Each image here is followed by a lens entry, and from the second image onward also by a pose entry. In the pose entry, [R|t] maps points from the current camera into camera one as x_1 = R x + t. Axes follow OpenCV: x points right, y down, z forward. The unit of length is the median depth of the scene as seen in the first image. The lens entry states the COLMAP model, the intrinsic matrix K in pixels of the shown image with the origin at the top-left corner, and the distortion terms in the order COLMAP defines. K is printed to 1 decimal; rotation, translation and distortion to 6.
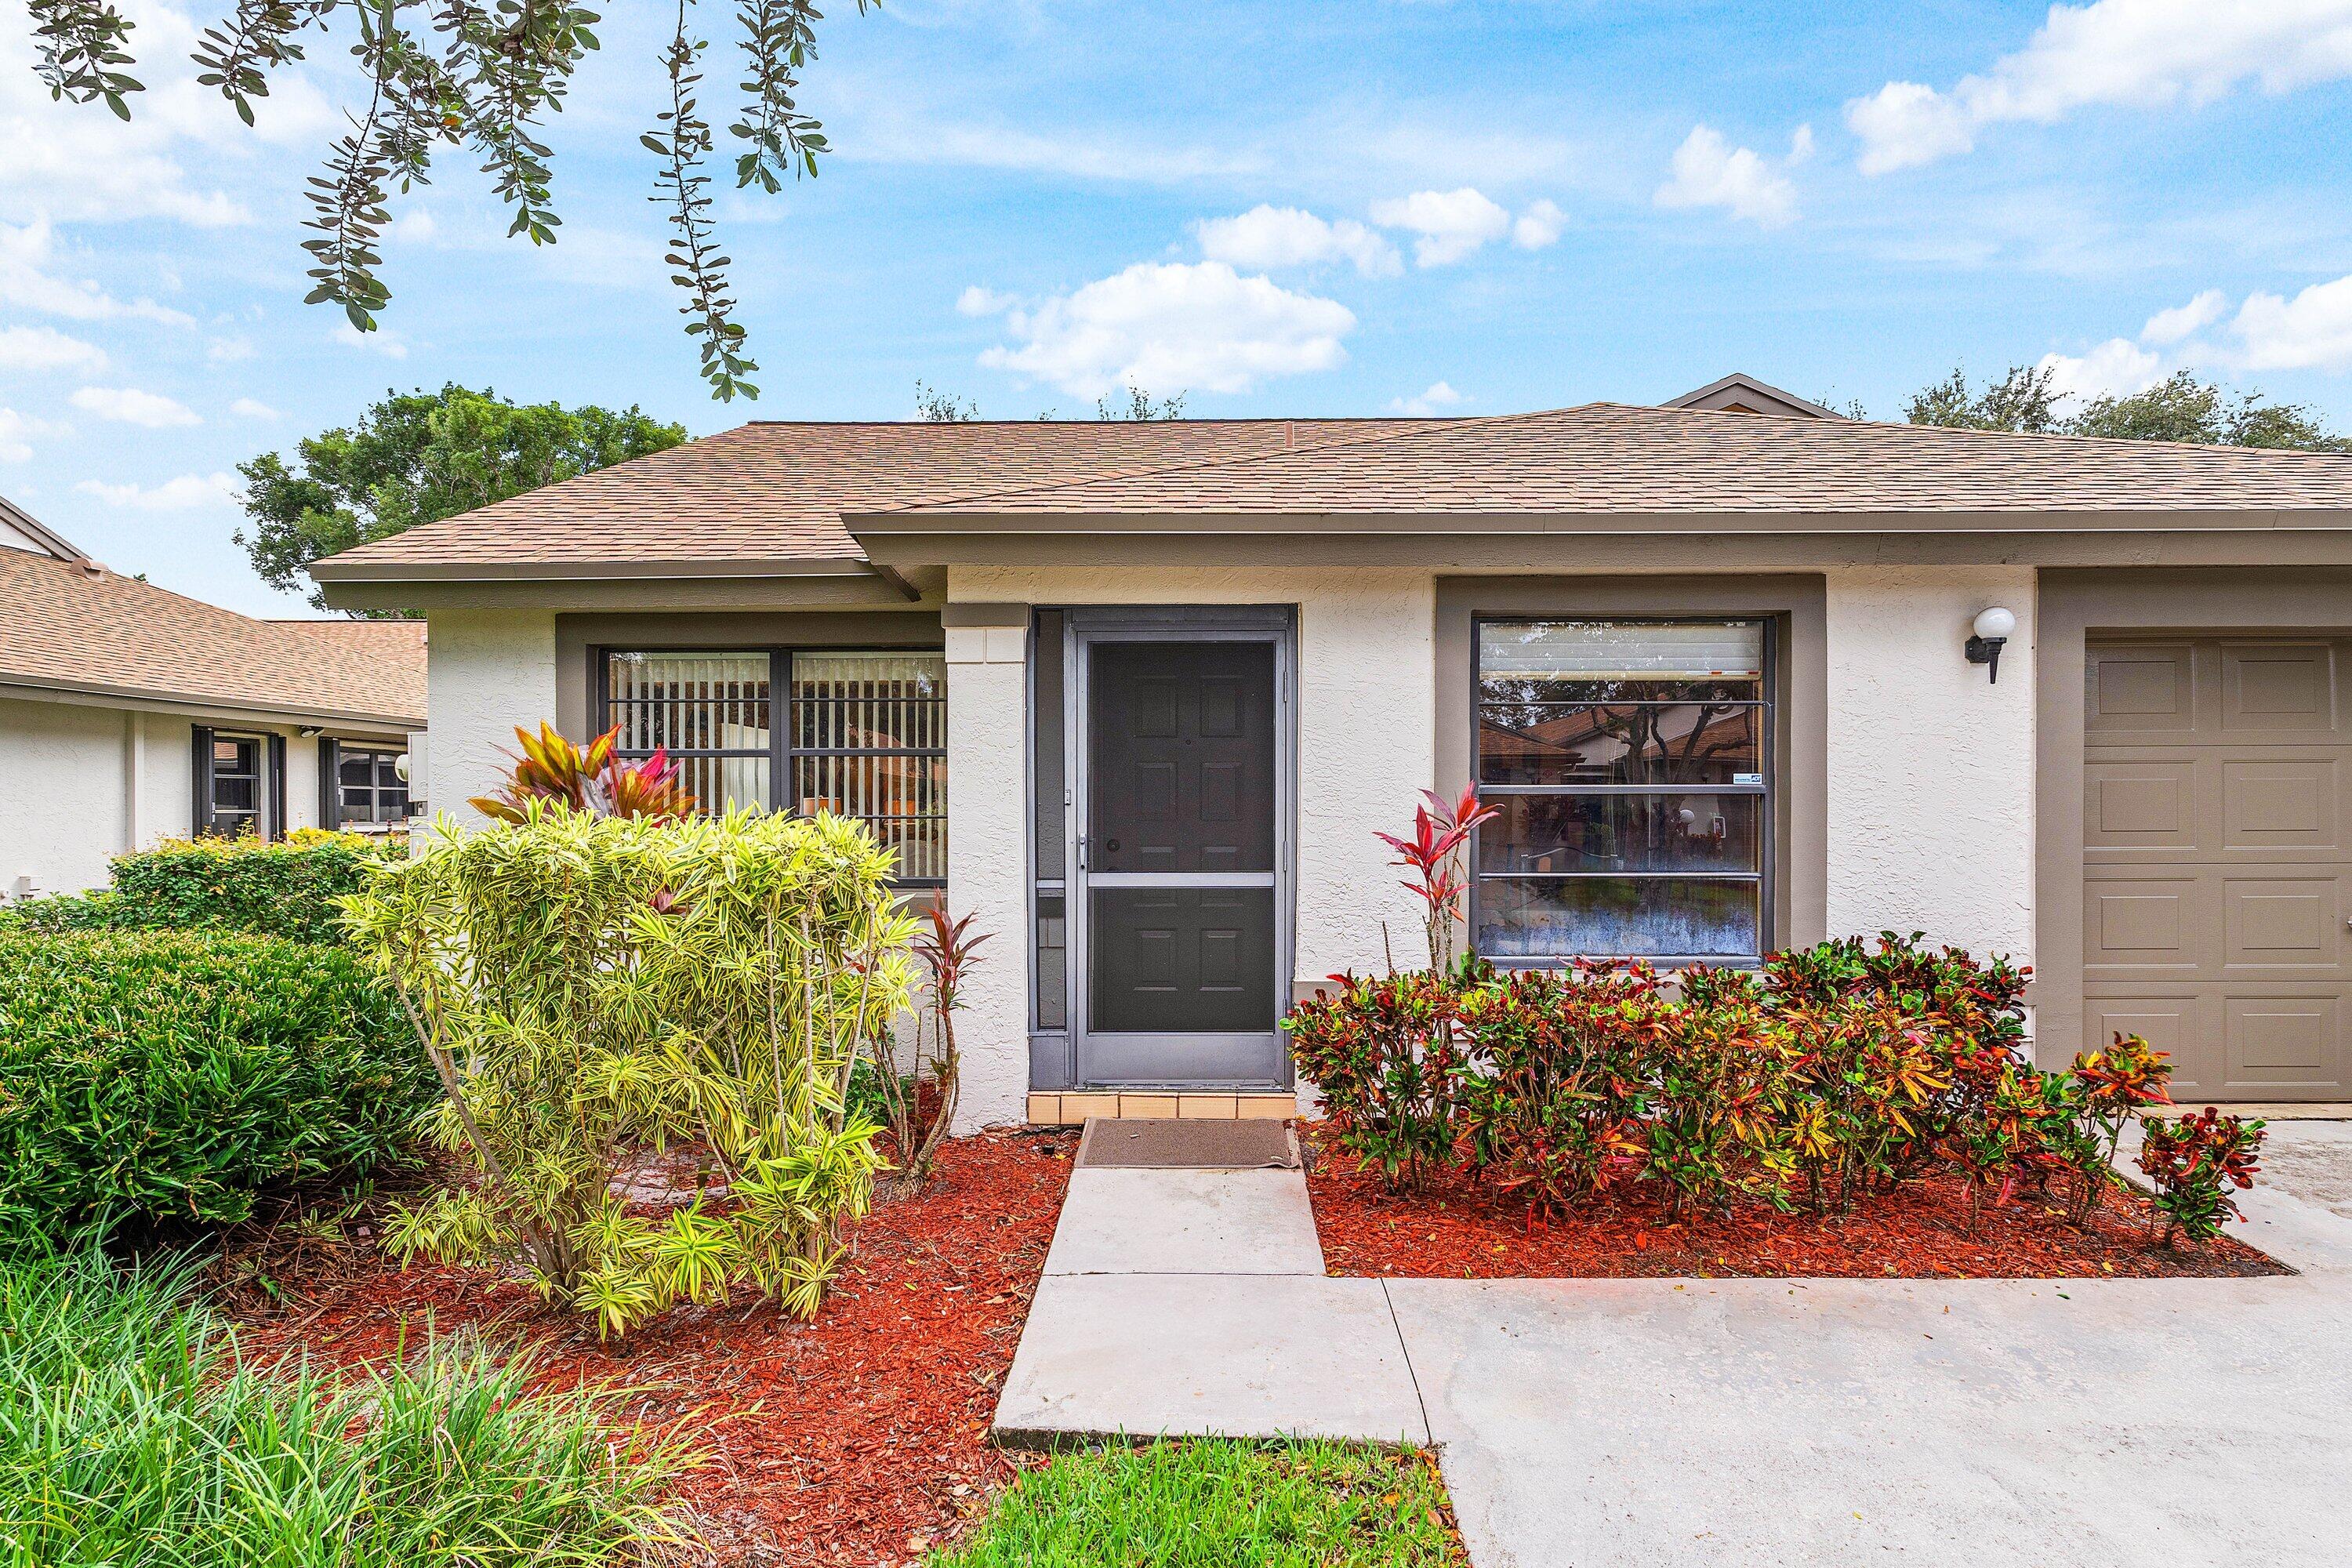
lens RADIAL K [[2084.1, 0, 1175.3], [0, 2084.1, 786.7], [0, 0, 1]] dist [0.010150, 0.017669]
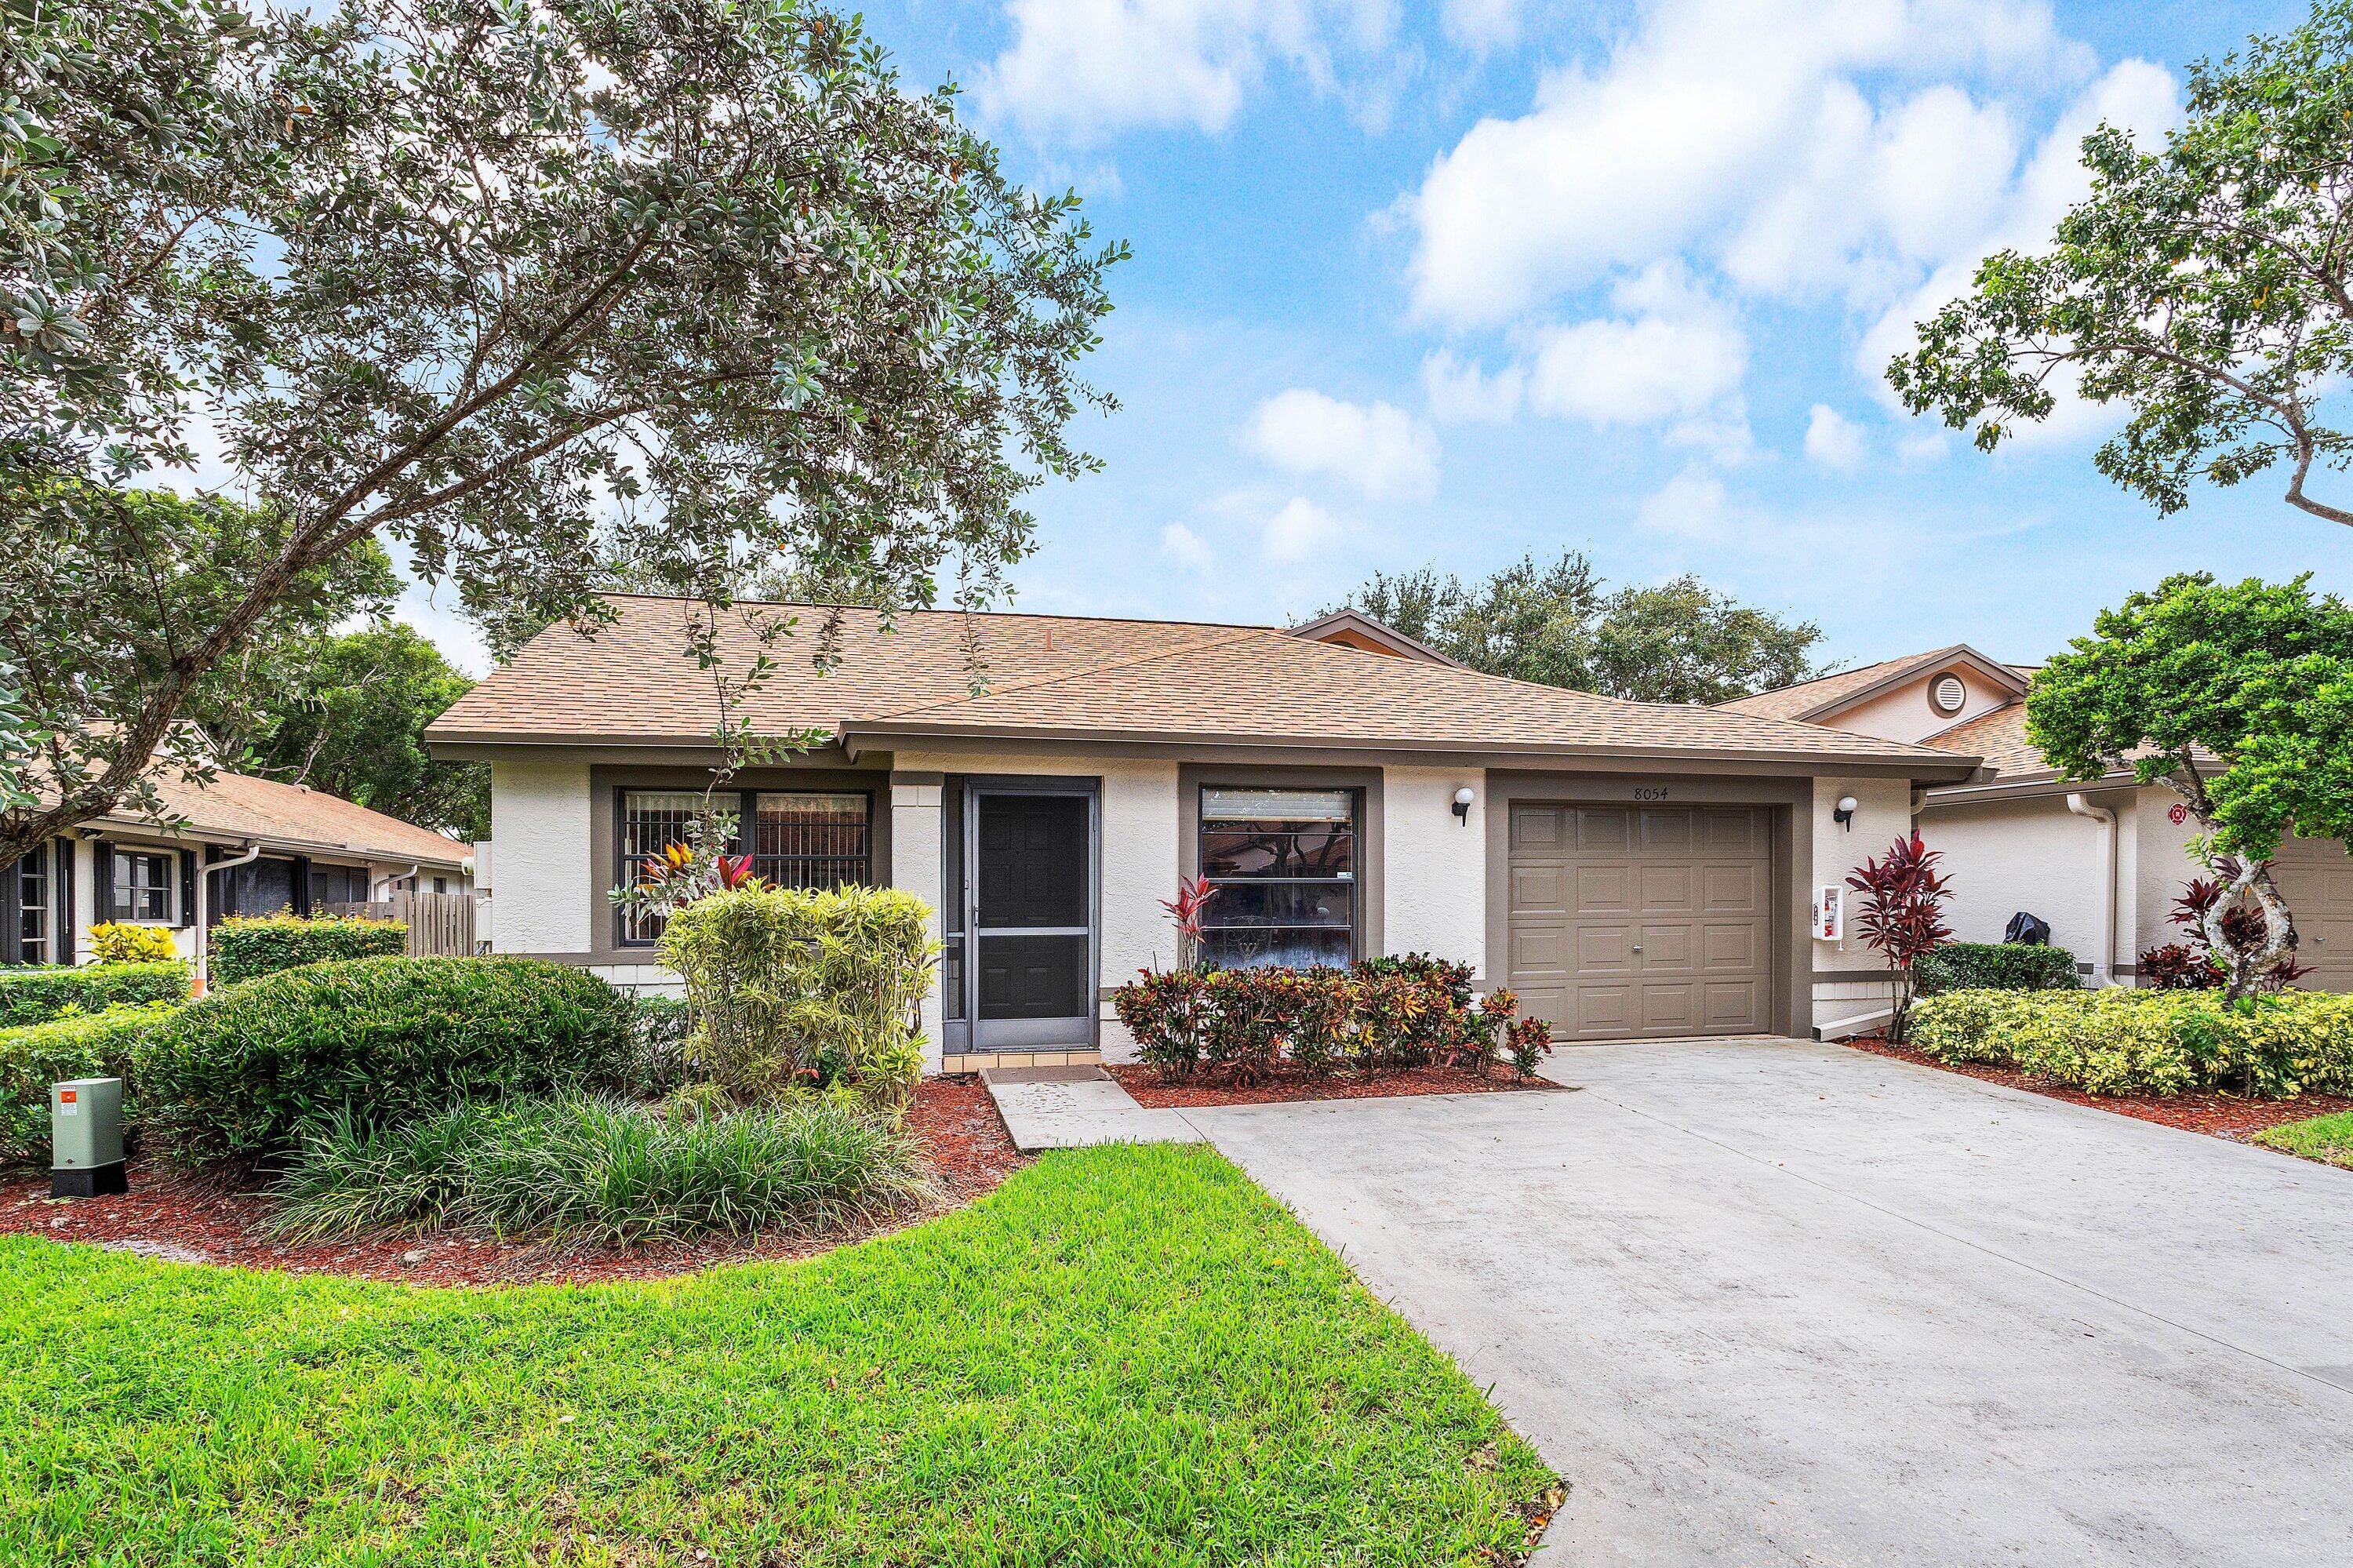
lens RADIAL K [[2085.0, 0, 1174.9], [0, 2085.0, 789.4], [0, 0, 1]] dist [0.010150, 0.017669]
pose [[0.985958, 0.012258, 0.166542, -0.197266], [-0.003827, 0.998699, -0.050855, 0.015674], [-0.166949, 0.049504, 0.984722, -0.857972]]
